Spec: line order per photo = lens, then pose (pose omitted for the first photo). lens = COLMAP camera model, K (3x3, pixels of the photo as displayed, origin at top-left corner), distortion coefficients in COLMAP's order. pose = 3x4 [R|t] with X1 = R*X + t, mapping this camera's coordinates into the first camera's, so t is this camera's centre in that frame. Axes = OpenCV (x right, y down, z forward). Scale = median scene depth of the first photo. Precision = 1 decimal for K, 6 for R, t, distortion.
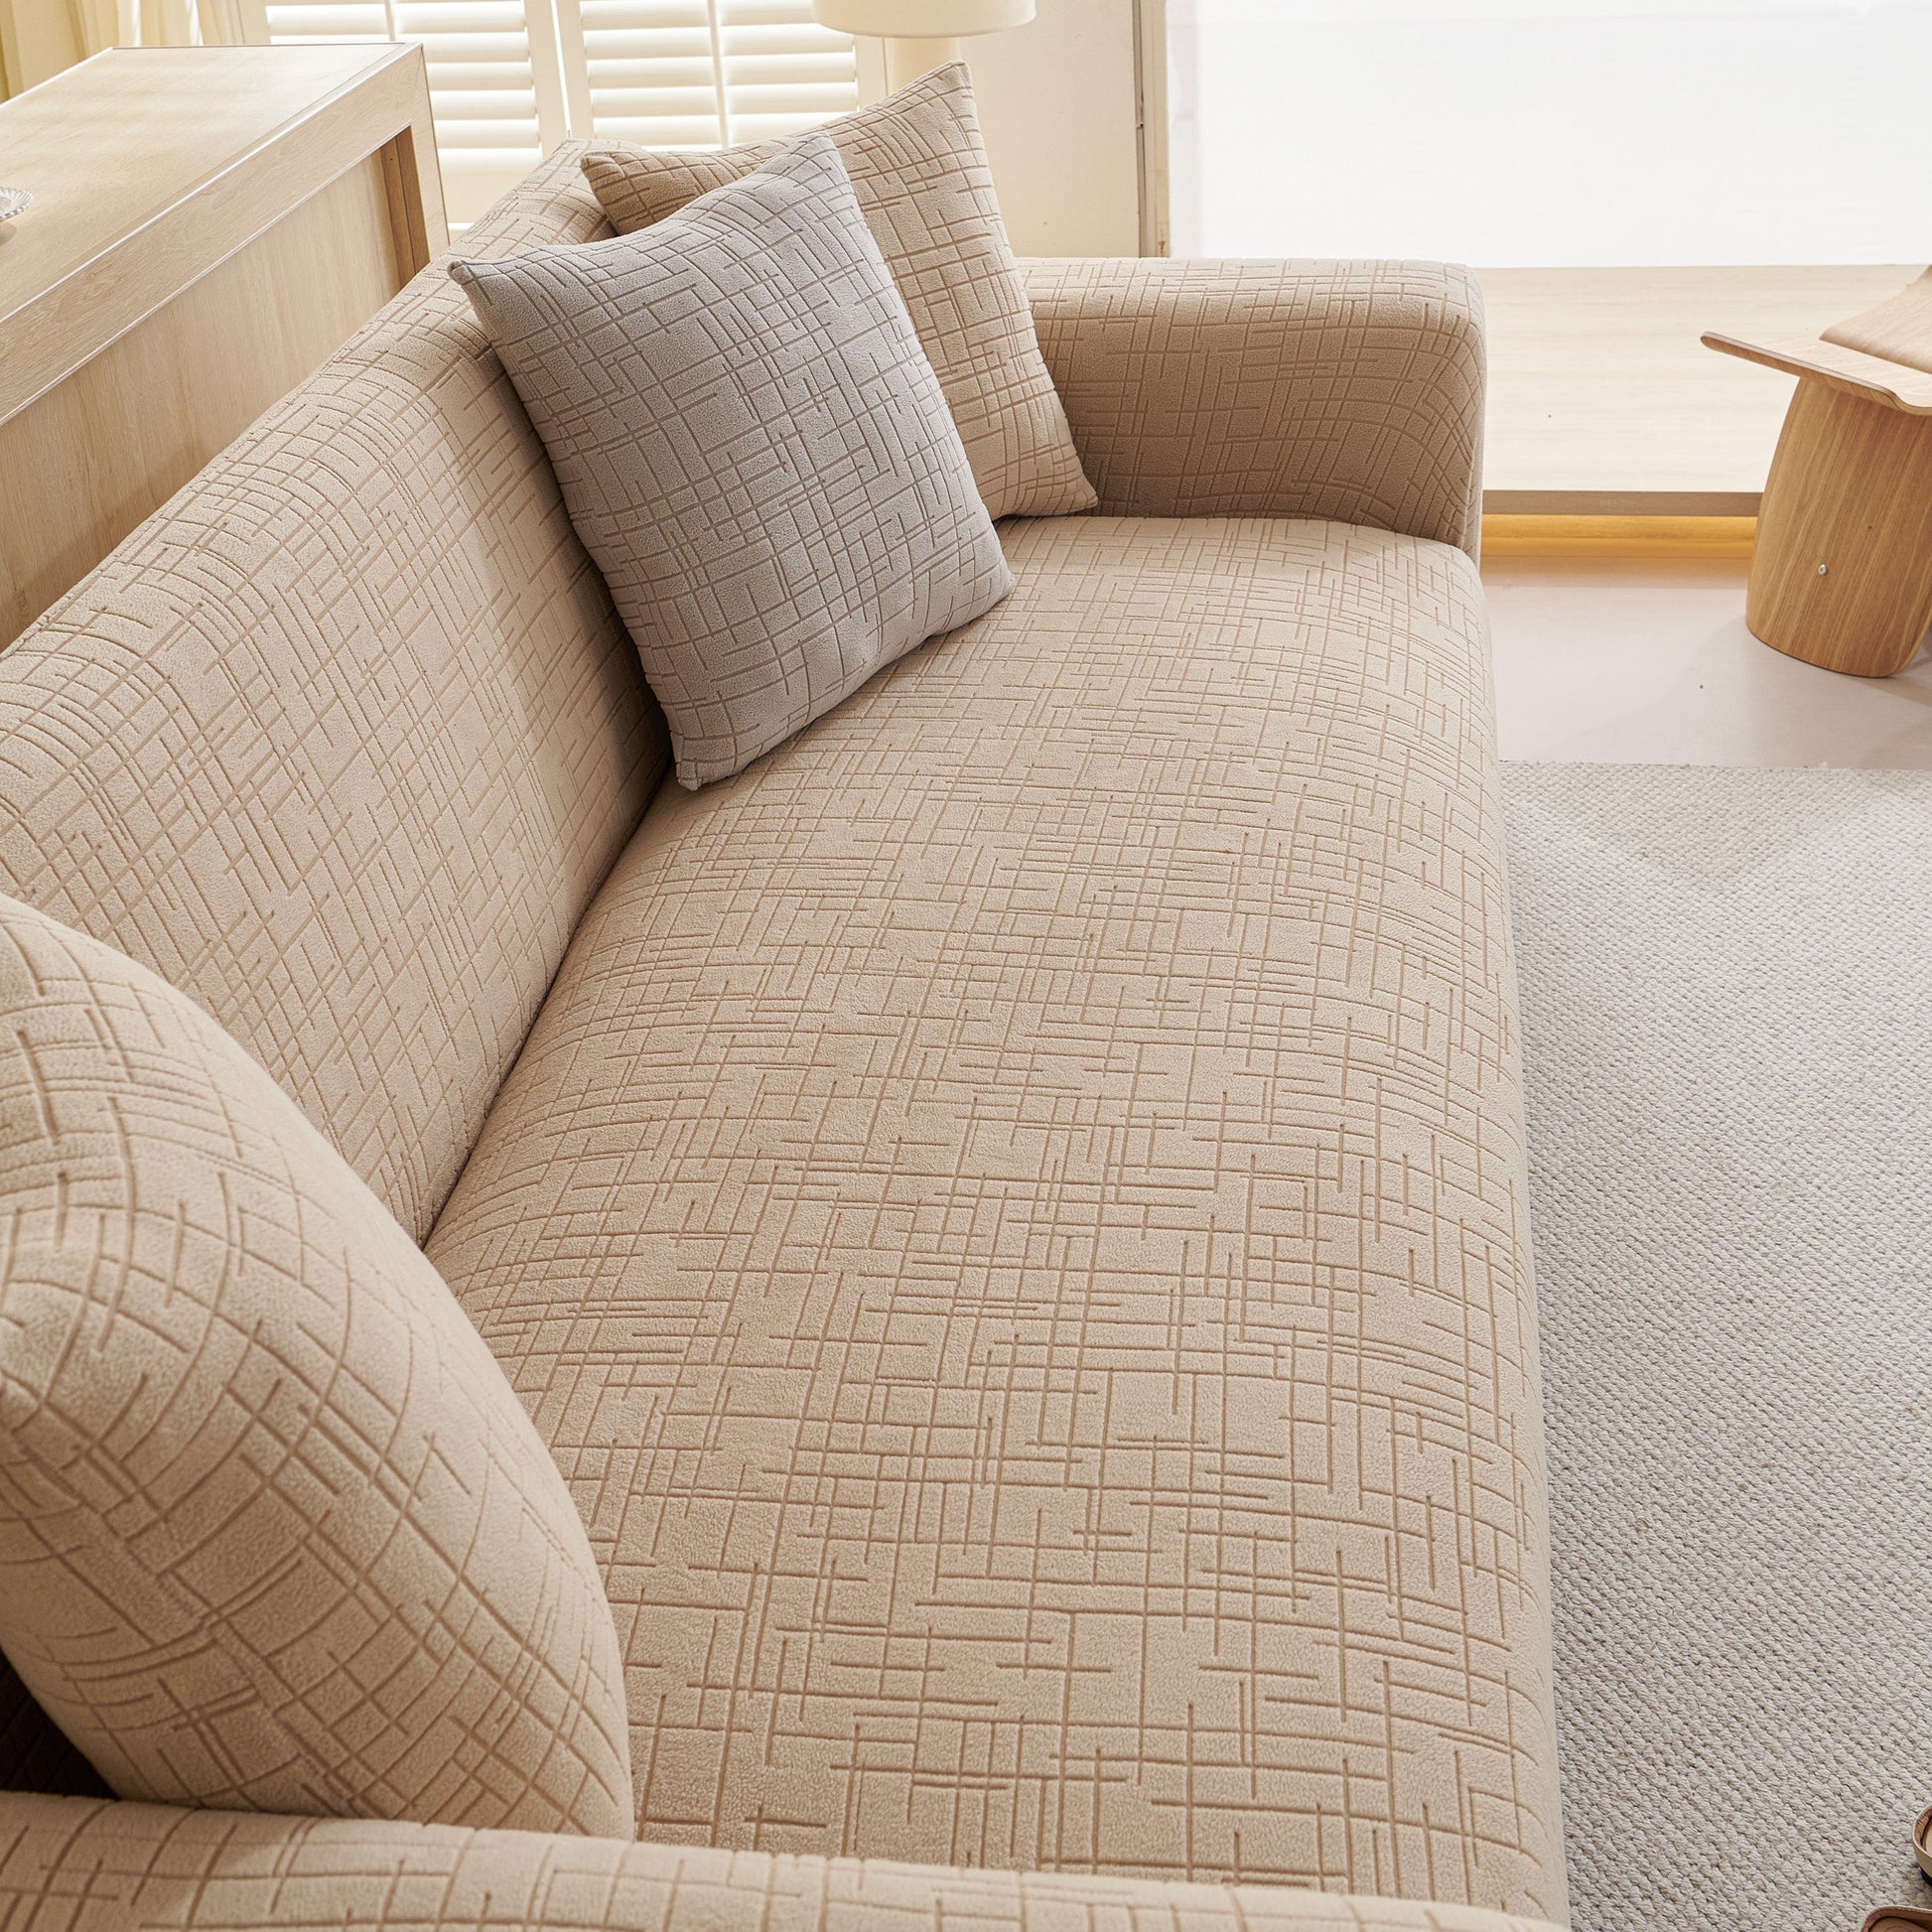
lens RADIAL K [[2632.3, 0, 960.7], [0, 2632.3, 653.0], [0, 0, 1]] dist [-0.011967, 0.063637]
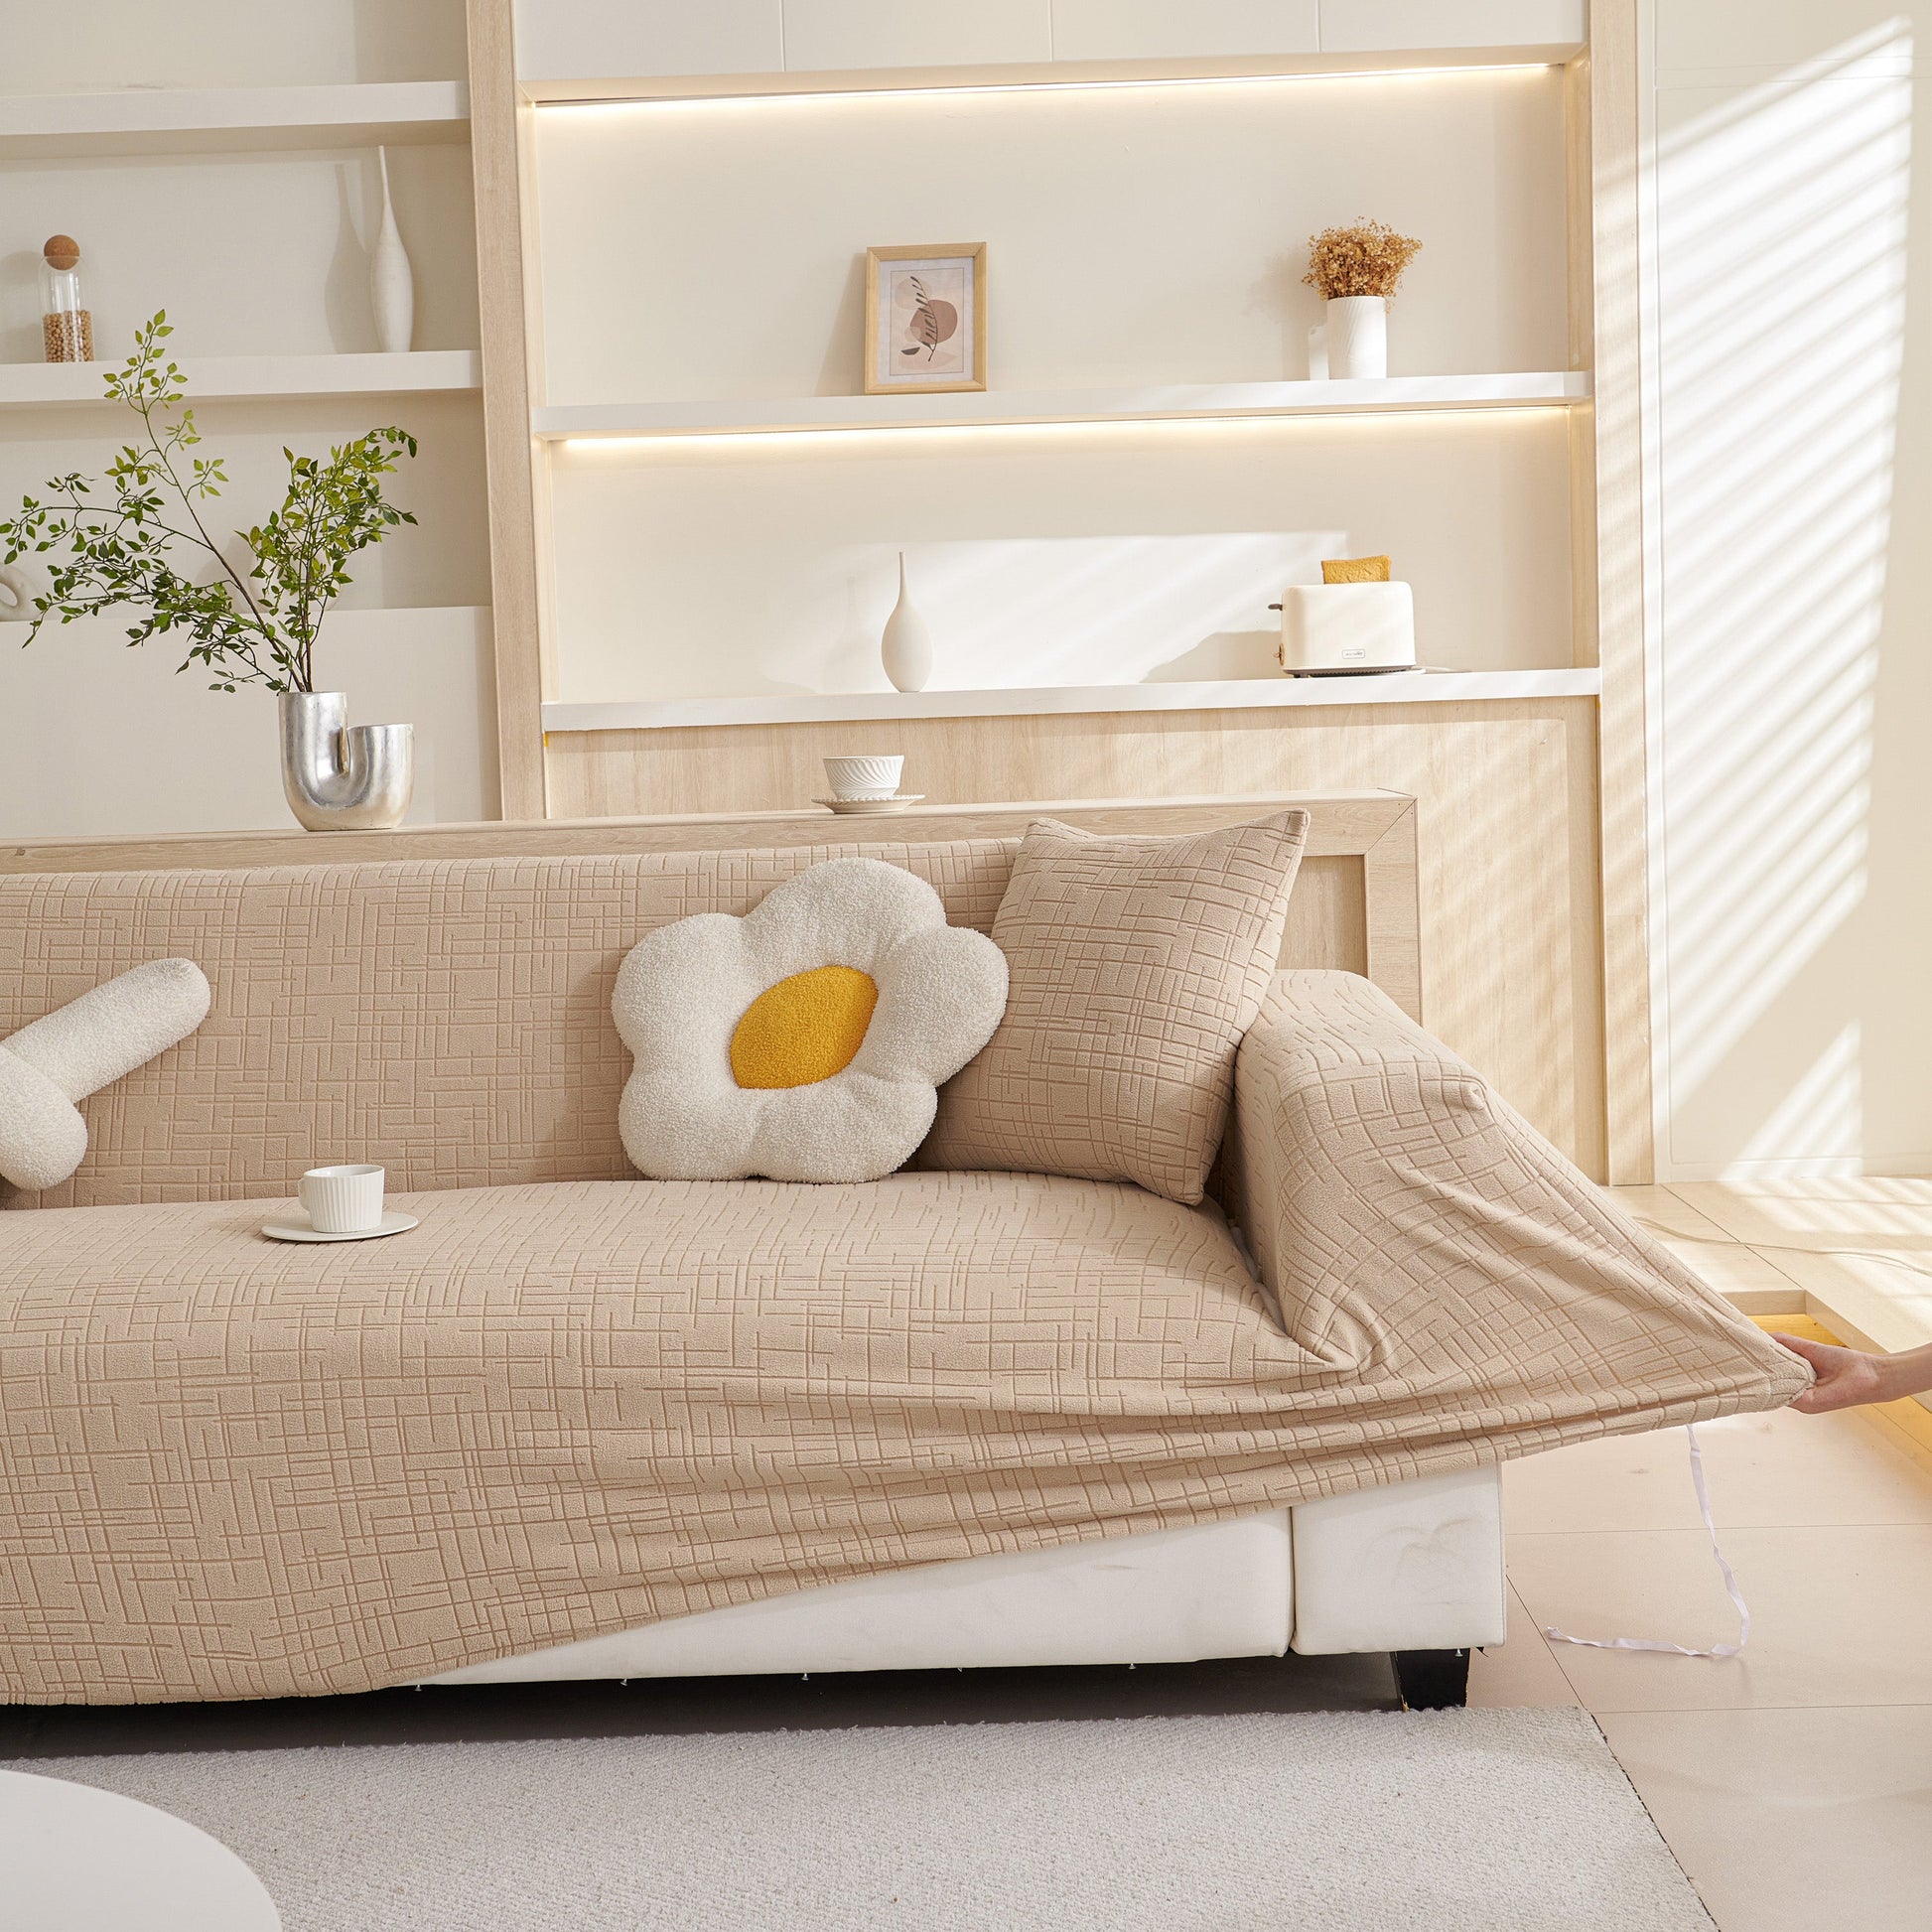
lens RADIAL K [[3047.6, 0, 961.0], [0, 3047.6, 921.0], [0, 0, 1]] dist [0.036889, 0.060690]
pose [[0.147476, 0.117940, -0.982009, 1.669201], [-0.394748, 0.917379, 0.050896, -0.248472], [0.906877, 0.380140, 0.181848, 0.853520]]
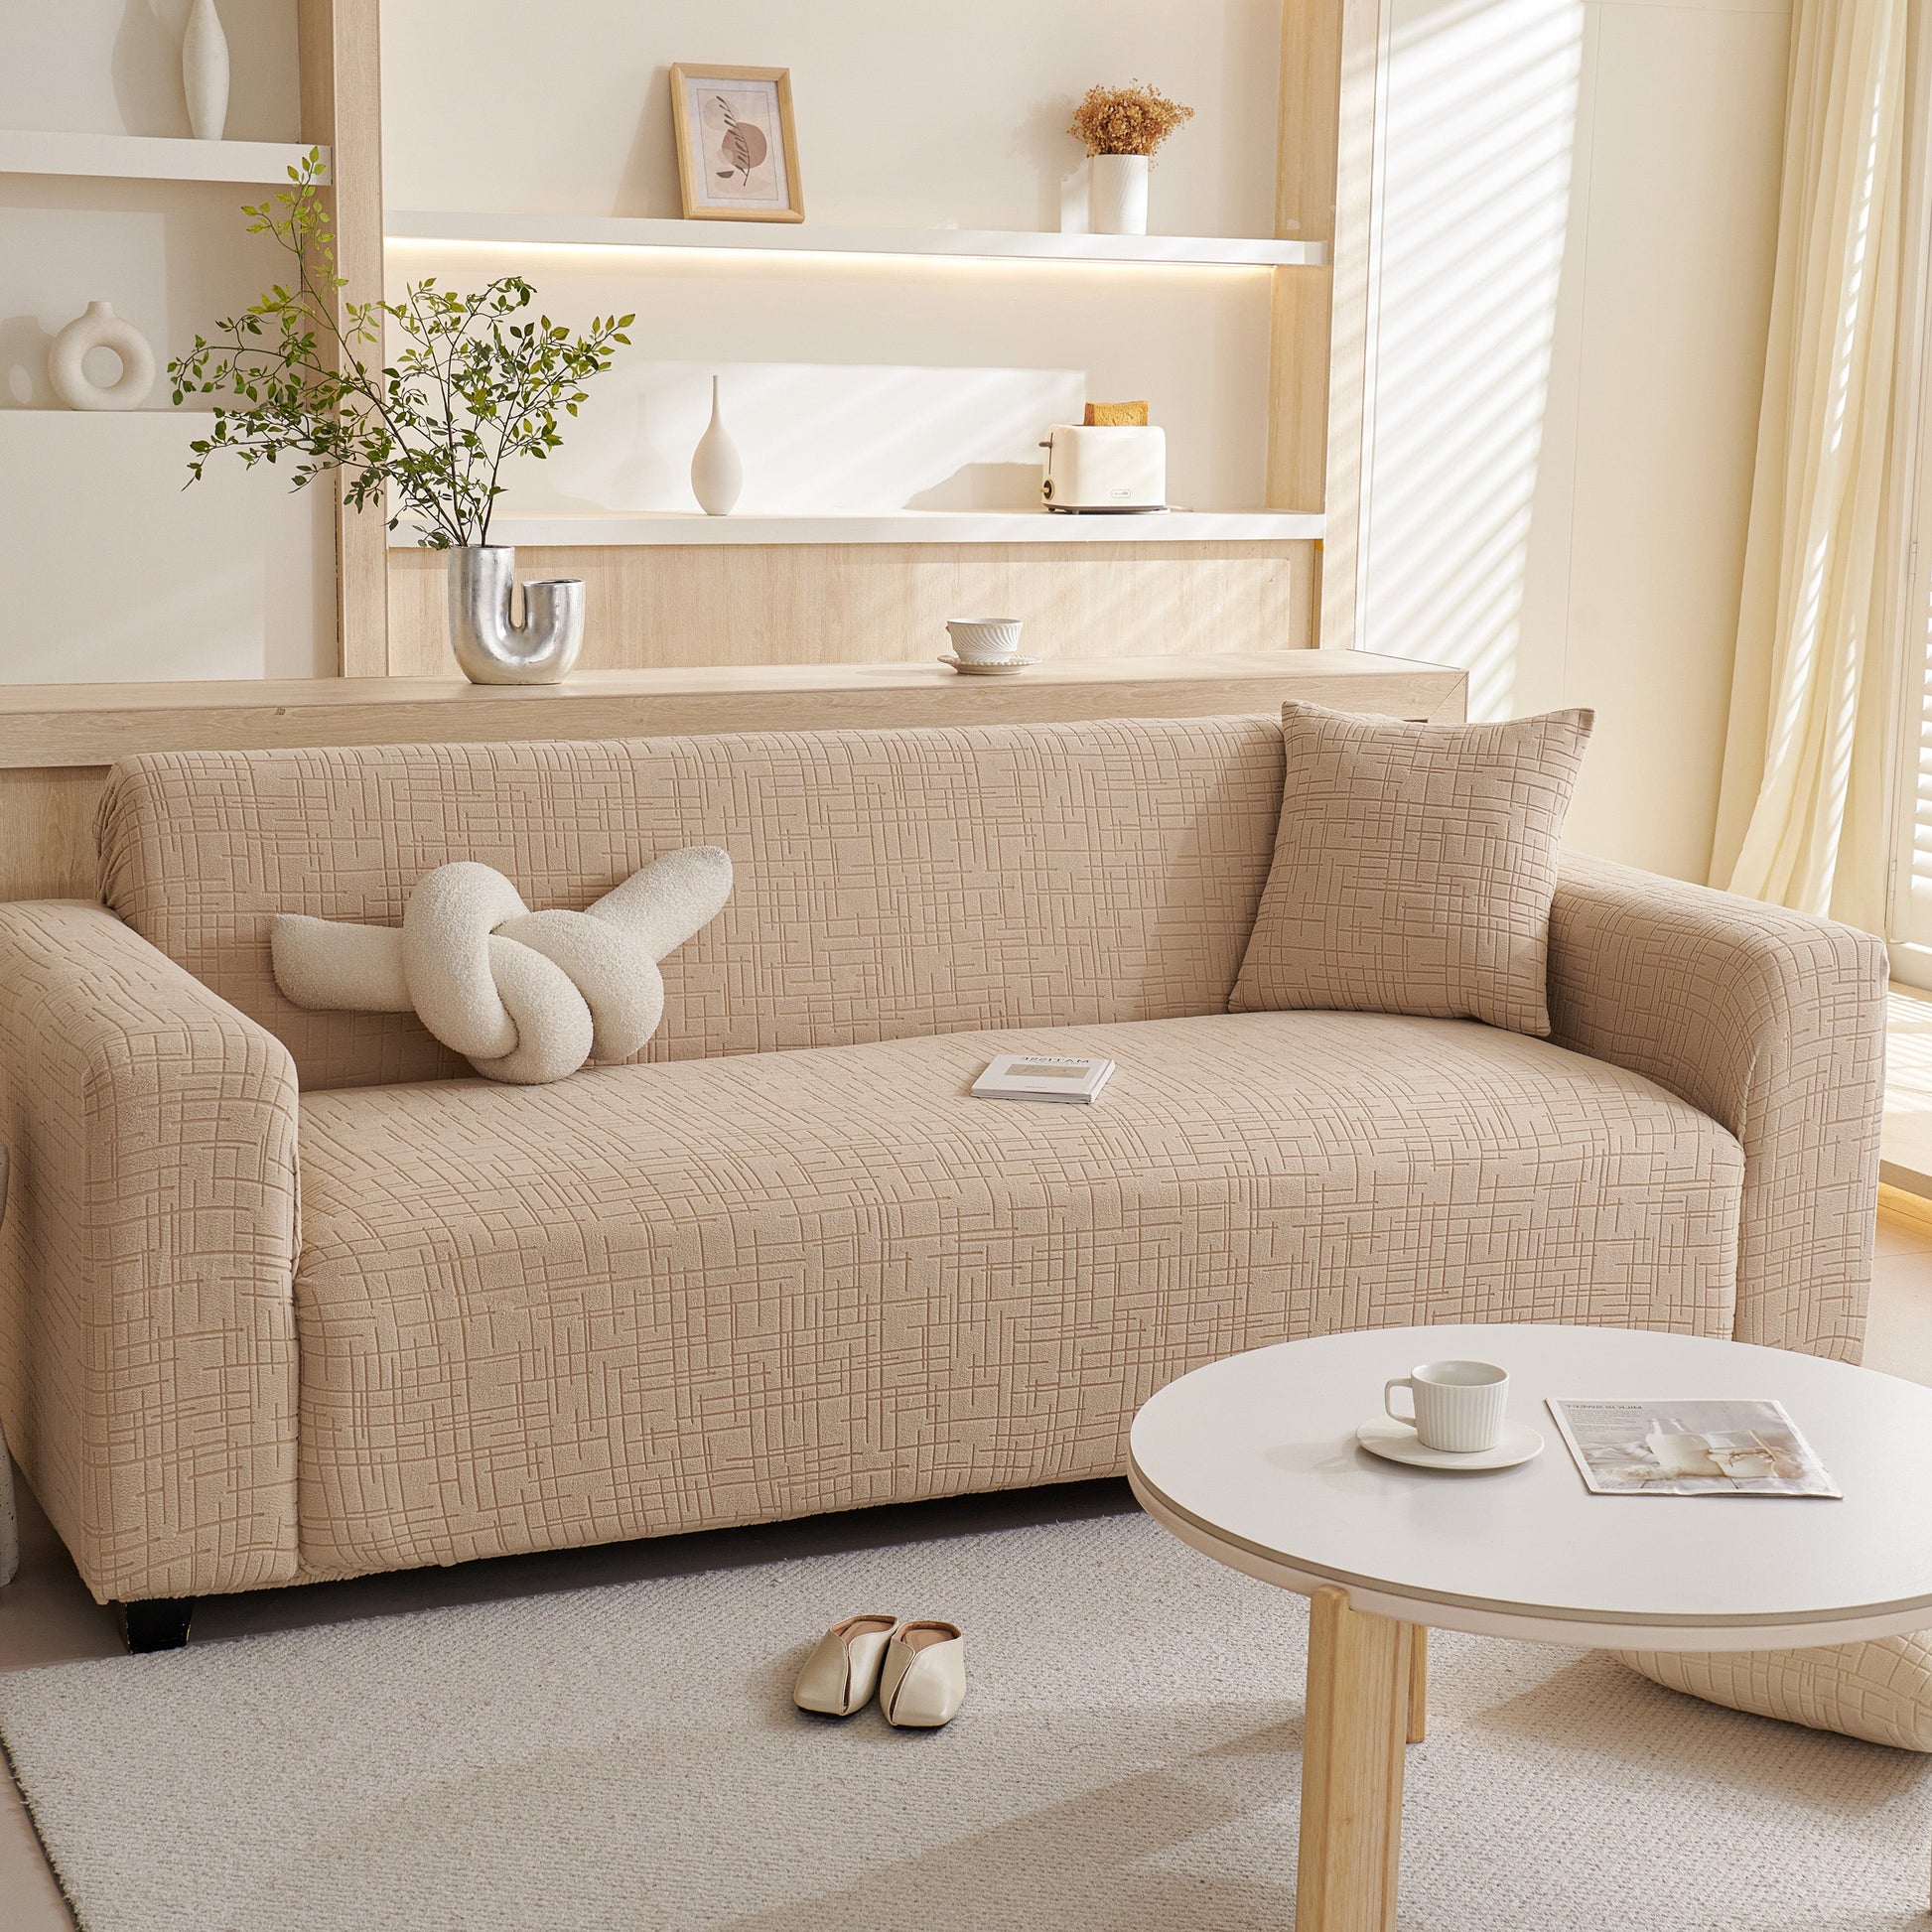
lens RADIAL K [[3453.9, 0, 1004.3], [0, 3453.9, 963.0], [0, 0, 1]] dist [0.028798, 0.043452]
pose [[0.552081, 0.208298, -0.807352, 1.728039], [-0.394617, 0.918255, -0.032935, 0.101256], [0.734495, 0.336778, 0.589150, -0.311676]]
